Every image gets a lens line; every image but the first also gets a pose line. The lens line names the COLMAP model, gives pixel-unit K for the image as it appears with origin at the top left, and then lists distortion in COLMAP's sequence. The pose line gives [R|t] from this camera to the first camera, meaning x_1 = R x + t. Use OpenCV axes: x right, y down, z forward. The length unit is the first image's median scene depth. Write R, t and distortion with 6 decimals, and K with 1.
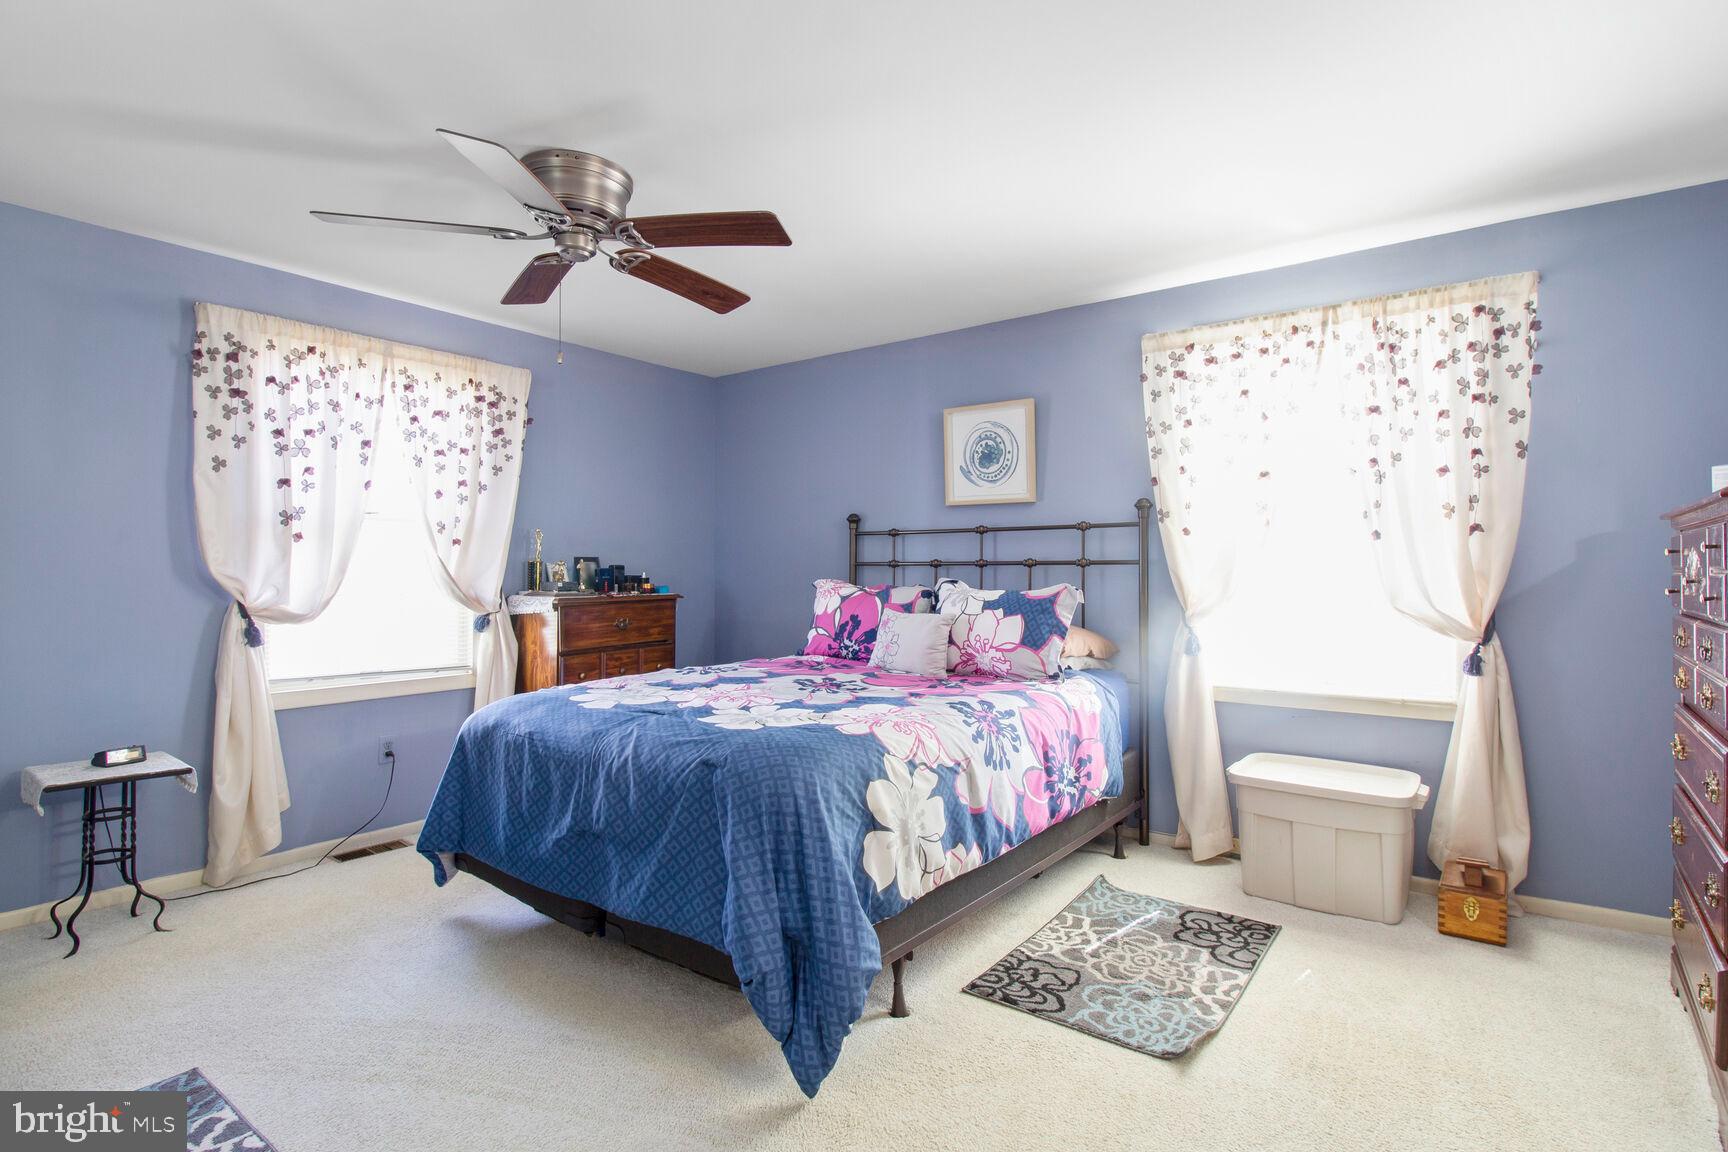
lens RADIAL K [[811.1, 0, 873.5], [0, 811.1, 569.3], [0, 0, 1]] dist [-0.003097, -0.000577]
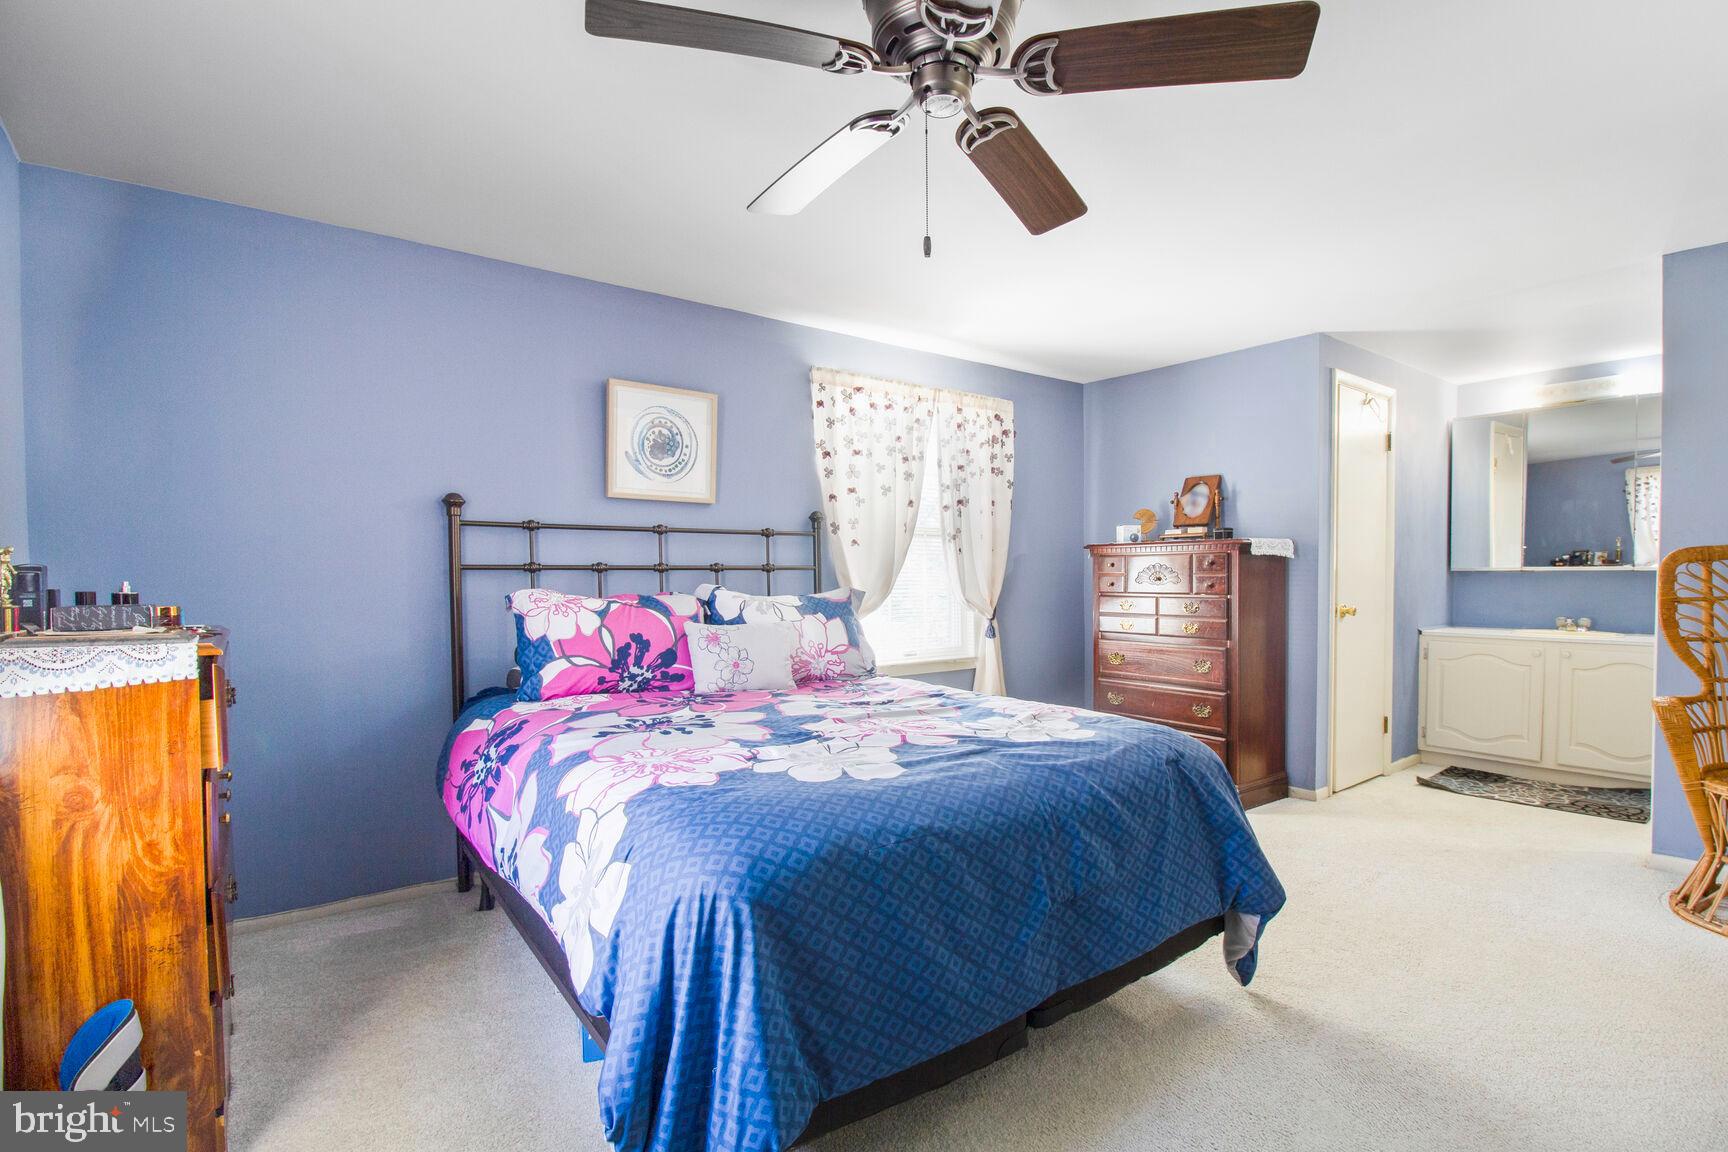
lens RADIAL K [[818.9, 0, 894.6], [0, 818.9, 596.4], [0, 0, 1]] dist [0.000554, -0.000051]
pose [[0.290032, -0.026436, 0.956652, -0.697549], [0.002541, 0.999636, 0.026853, 0.000443], [-0.957014, -0.005357, 0.289993, 0.540617]]
